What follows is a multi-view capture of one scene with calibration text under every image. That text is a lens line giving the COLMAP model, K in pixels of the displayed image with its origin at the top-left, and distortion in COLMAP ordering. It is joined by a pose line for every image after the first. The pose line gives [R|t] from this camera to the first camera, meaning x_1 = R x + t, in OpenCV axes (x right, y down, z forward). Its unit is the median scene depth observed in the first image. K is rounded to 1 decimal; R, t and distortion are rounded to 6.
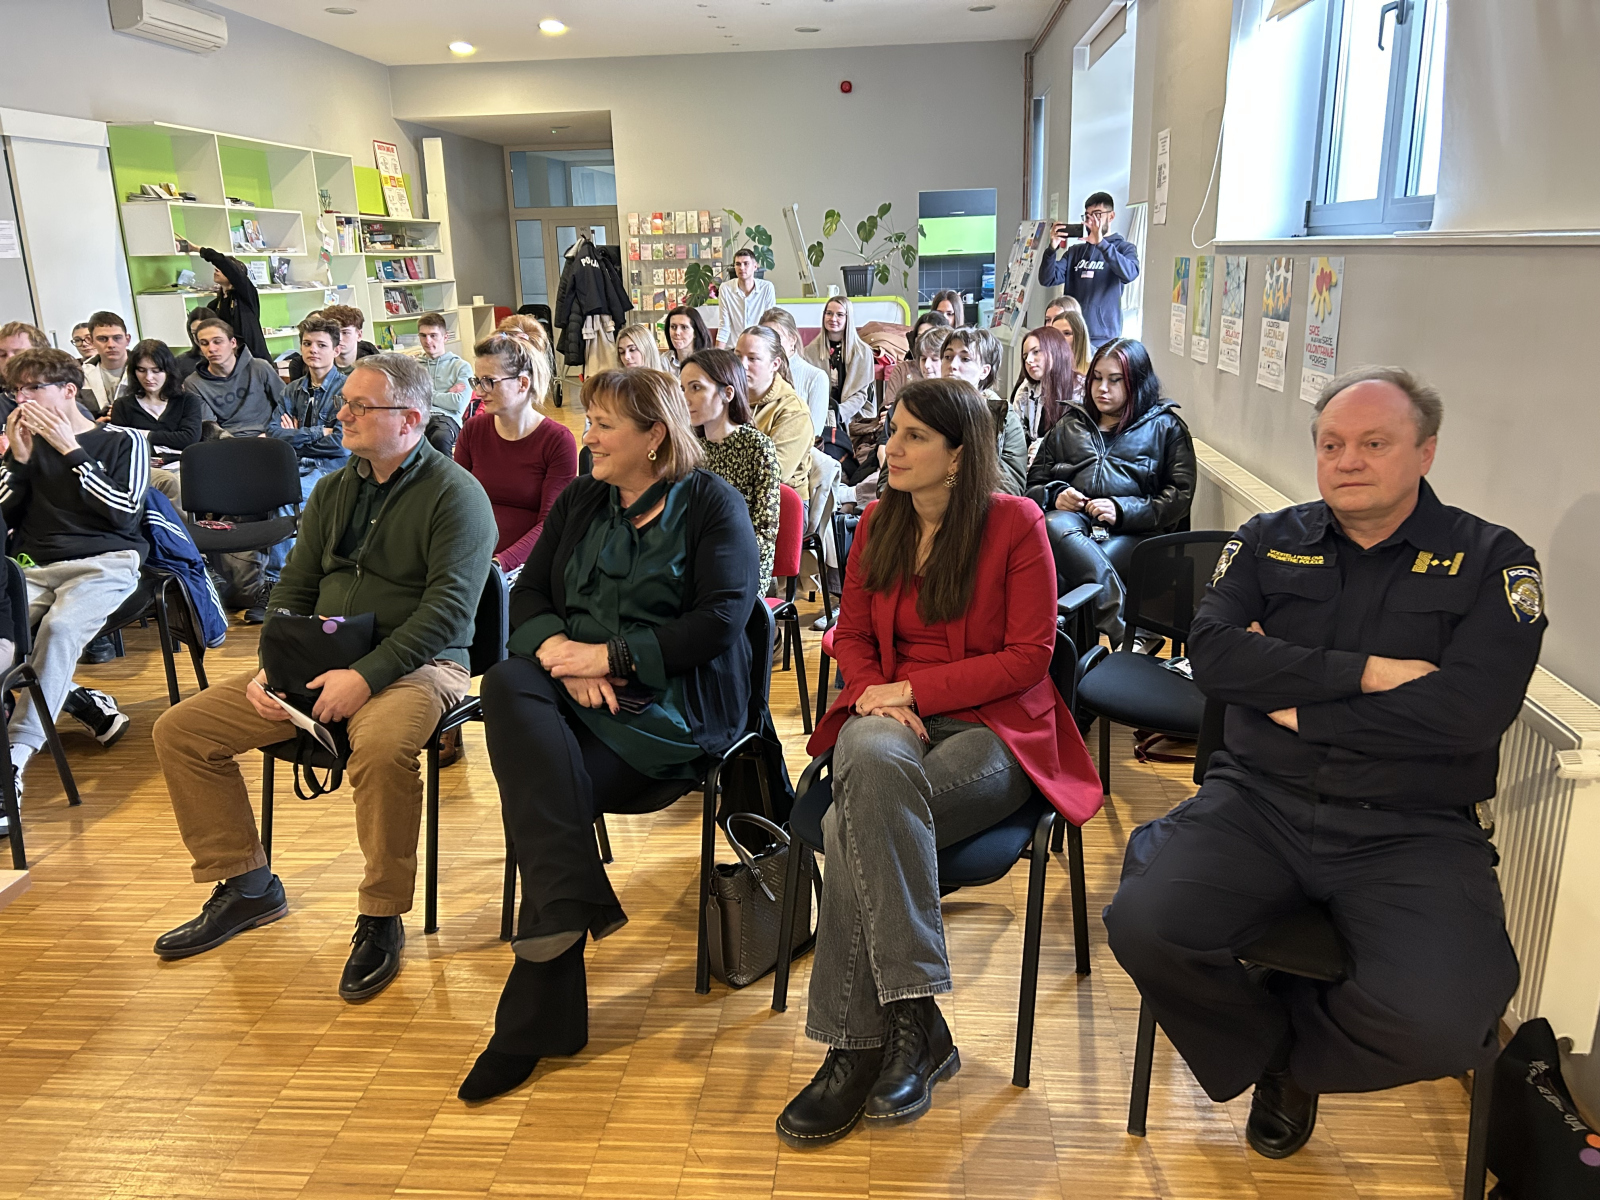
lens RADIAL K [[1210.6, 0, 797.7], [0, 1210.6, 587.5], [0, 0, 1]] dist [0.058218, -0.053589]
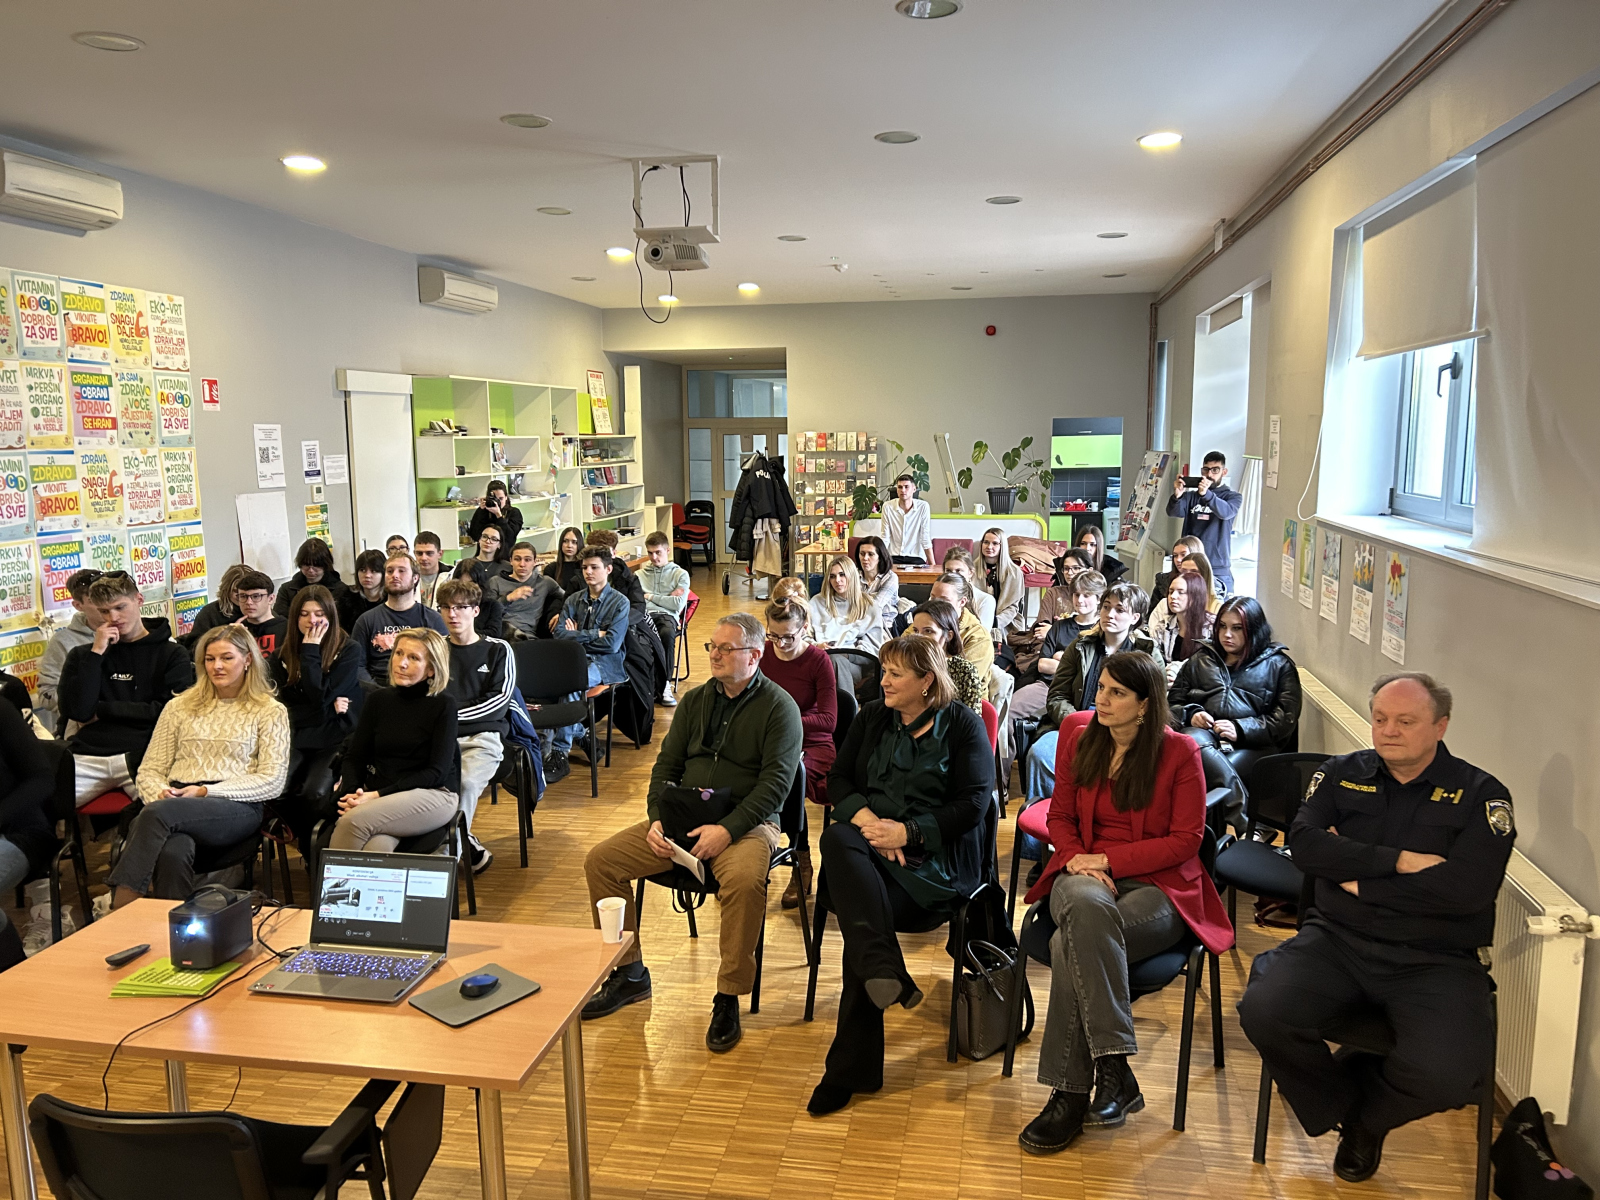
lens RADIAL K [[1210.6, 0, 799.6], [0, 1210.6, 605.4], [0, 0, 1]] dist [0.058218, -0.053589]
pose [[0.995874, 0.032128, -0.084872, -0.145732], [-0.042283, 0.991788, -0.120700, -0.025843], [0.080297, 0.123791, 0.989054, -0.504953]]
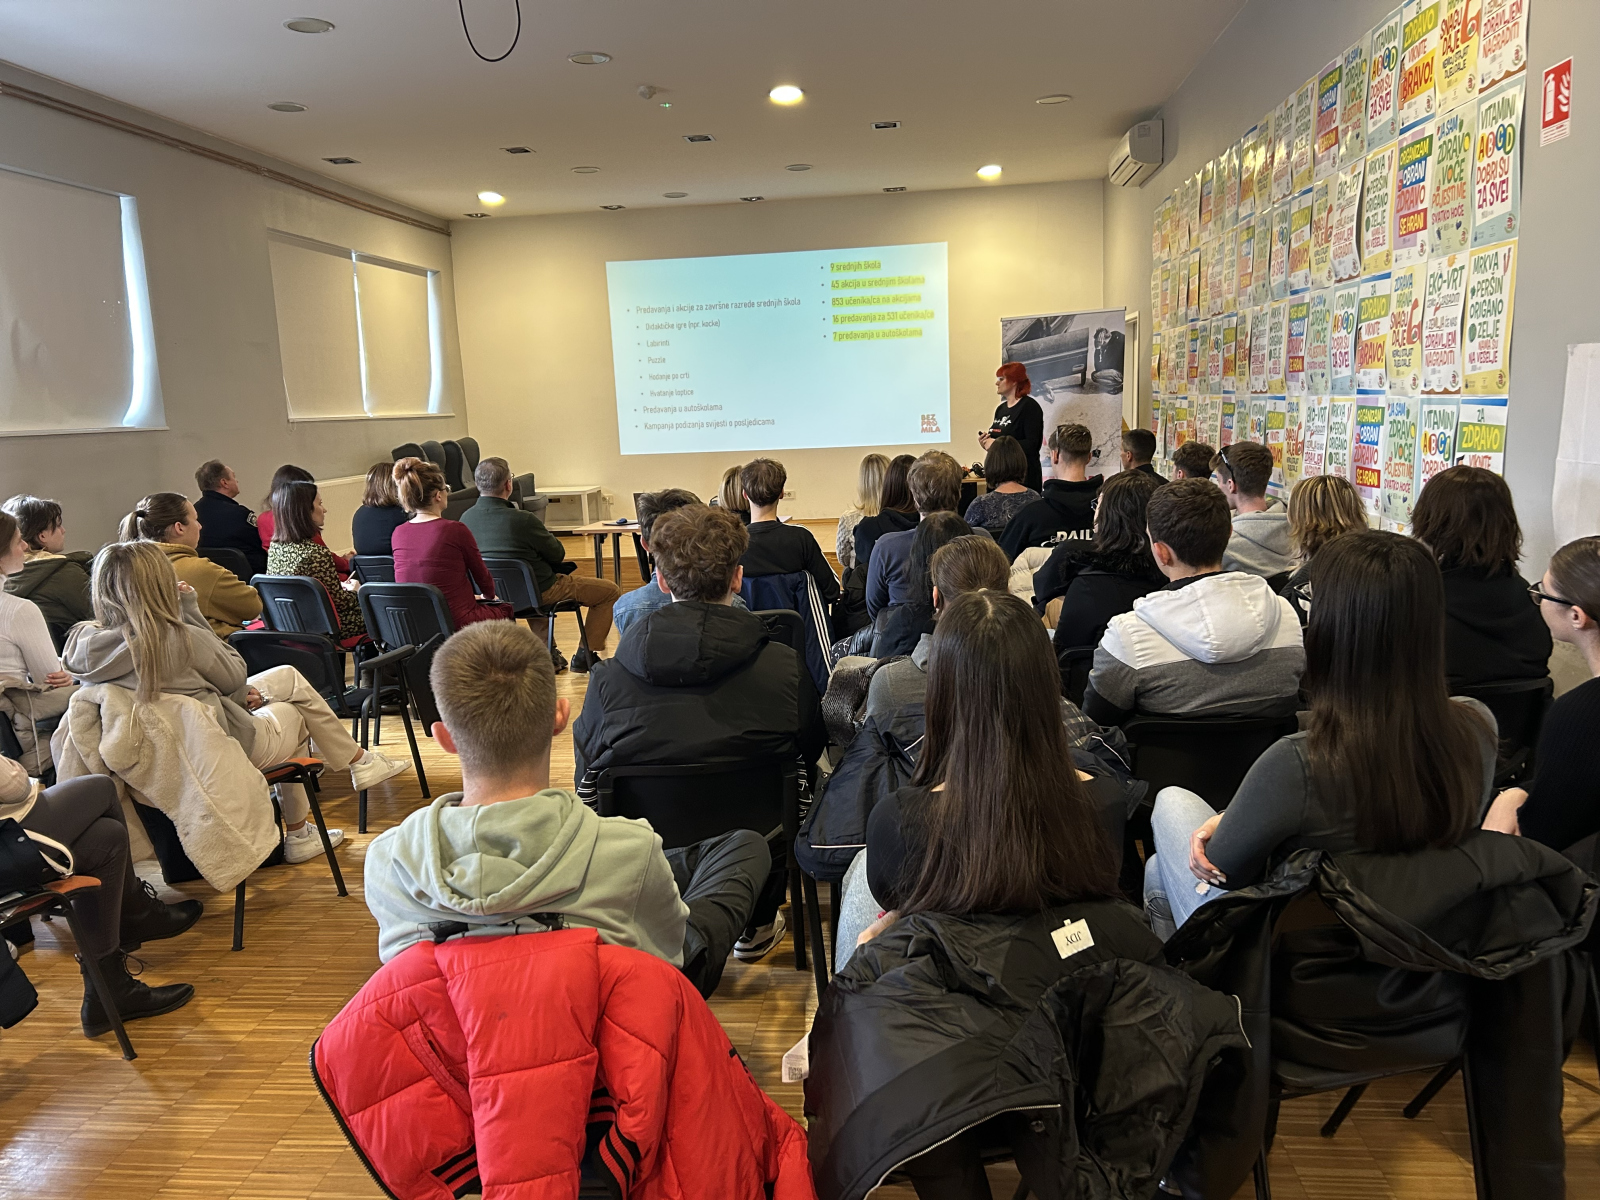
lens RADIAL K [[1210.6, 0, 796.8], [0, 1210.6, 603.5], [0, 0, 1]] dist [0.058218, -0.053589]
pose [[-0.997224, 0.064189, 0.037739, -1.273987], [0.074112, 0.904636, 0.419692, -1.158000], [-0.007200, 0.421323, -0.906882, 4.533873]]
